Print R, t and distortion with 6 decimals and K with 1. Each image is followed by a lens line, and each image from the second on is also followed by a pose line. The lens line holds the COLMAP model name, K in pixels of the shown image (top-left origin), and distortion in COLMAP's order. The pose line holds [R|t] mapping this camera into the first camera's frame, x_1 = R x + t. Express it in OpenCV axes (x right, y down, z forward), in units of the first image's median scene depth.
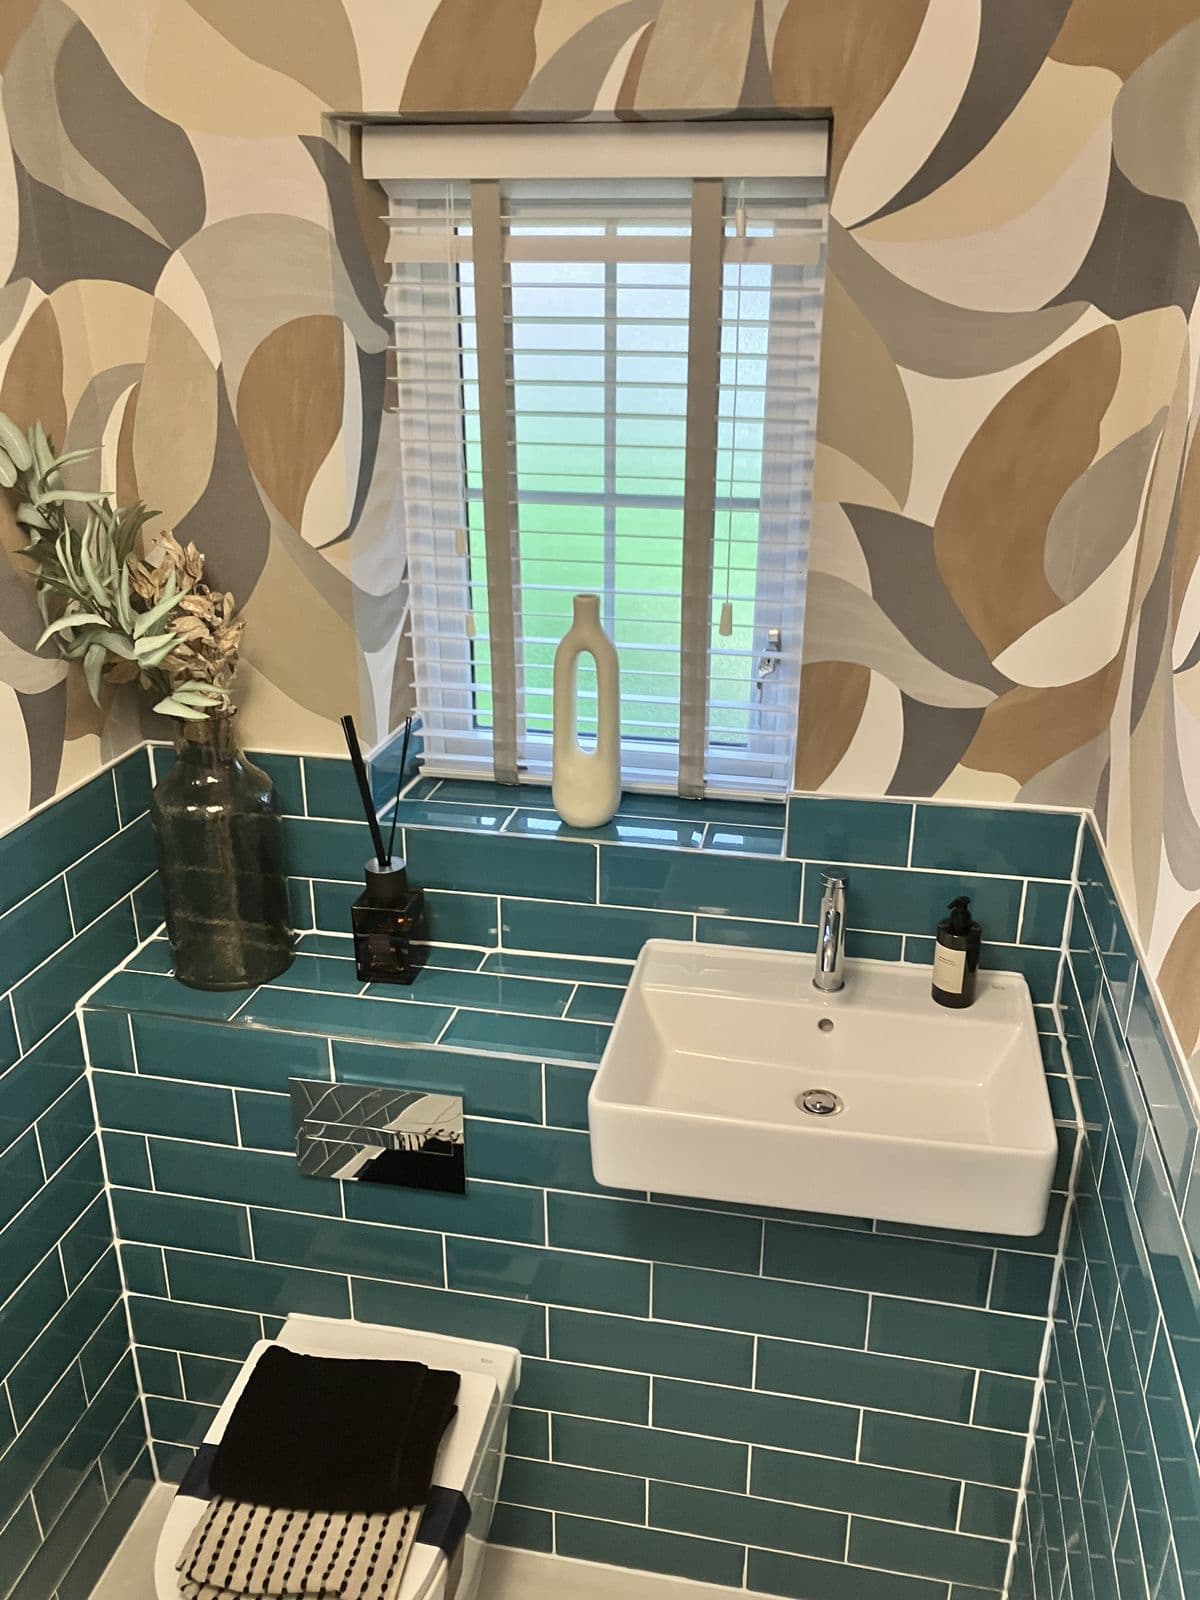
lens RADIAL K [[1314.0, 0, 607.4], [0, 1314.0, 803.0], [0, 0, 1]] dist [0.038683, -0.046640]
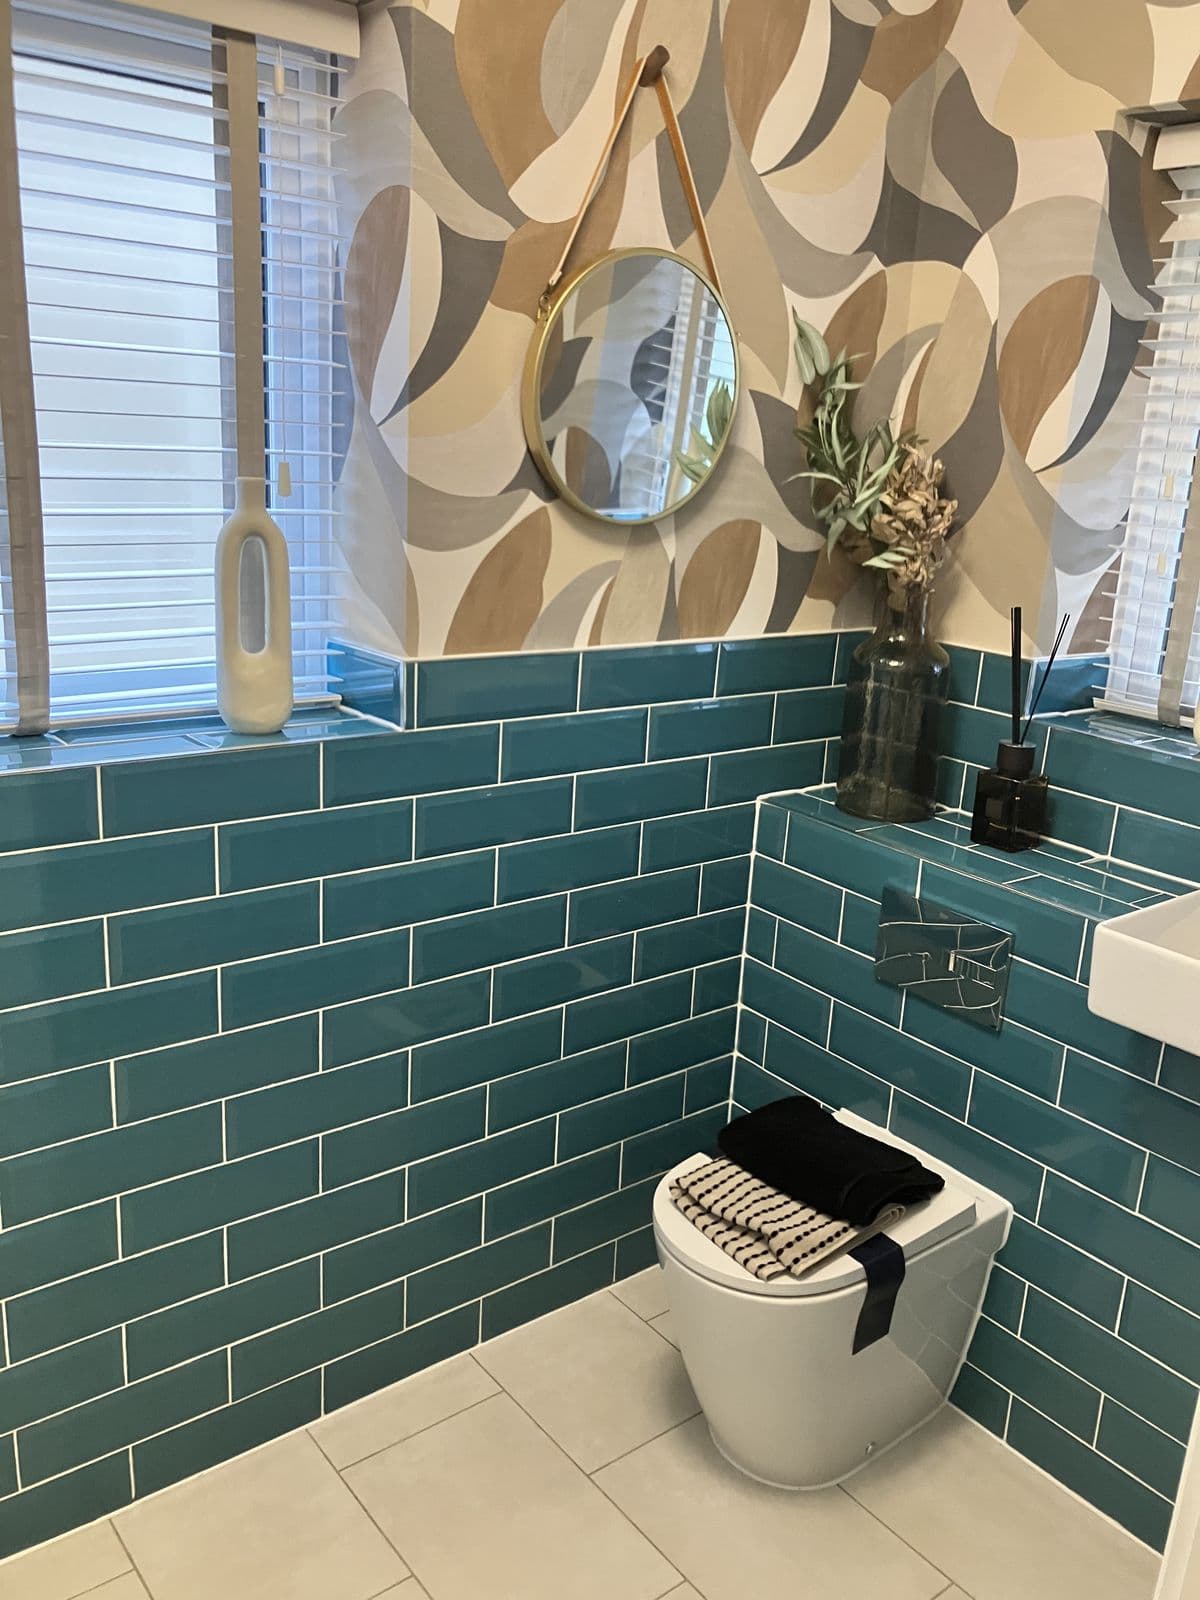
lens RADIAL K [[1314.0, 0, 610.5], [0, 1314.0, 795.0], [0, 0, 1]] dist [0.038683, -0.046640]
pose [[0.758988, 0.214838, -0.614639, 0.284572], [-0.294588, 0.955156, -0.029912, 0.234031], [0.580650, 0.203769, 0.788241, -0.106156]]
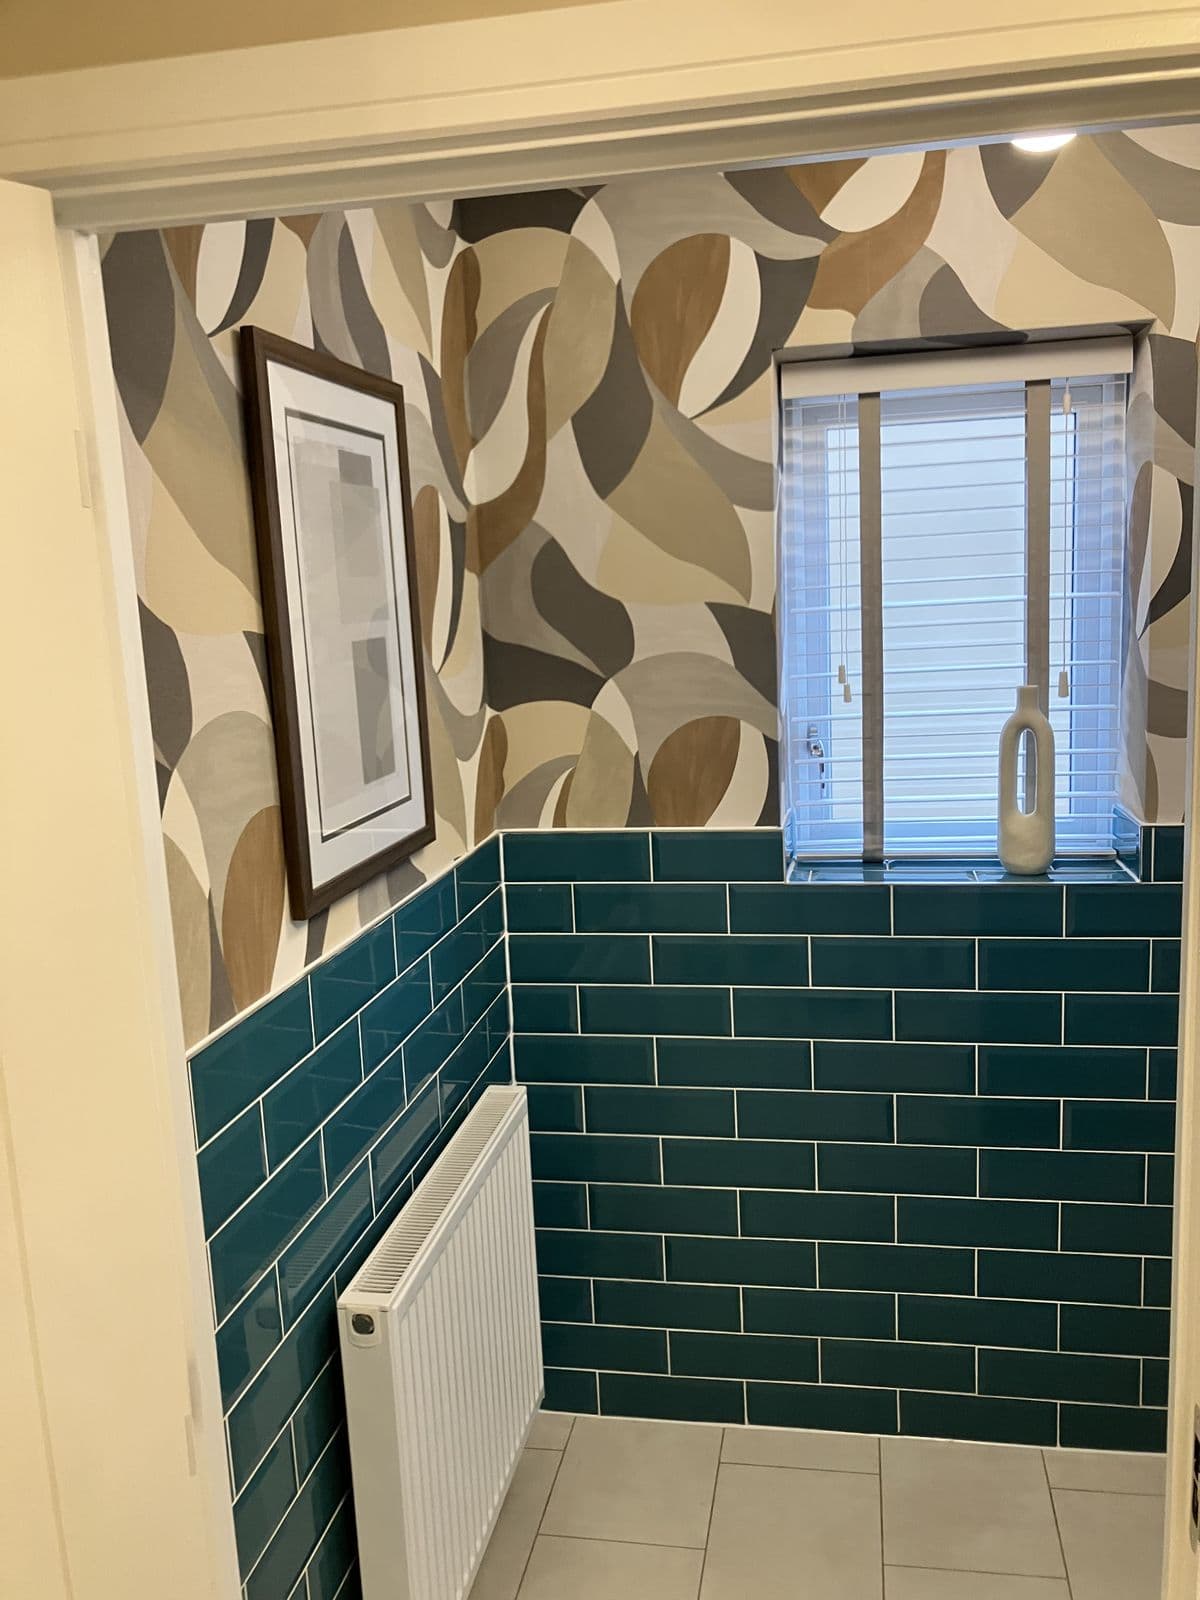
lens RADIAL K [[1314.0, 0, 615.8], [0, 1314.0, 807.8], [0, 0, 1]] dist [0.038683, -0.046640]
pose [[0.016128, 0.169670, -0.985369, 0.738719], [-0.331888, 0.930531, 0.154796, 0.109097], [0.943181, 0.324535, 0.071319, 0.012016]]
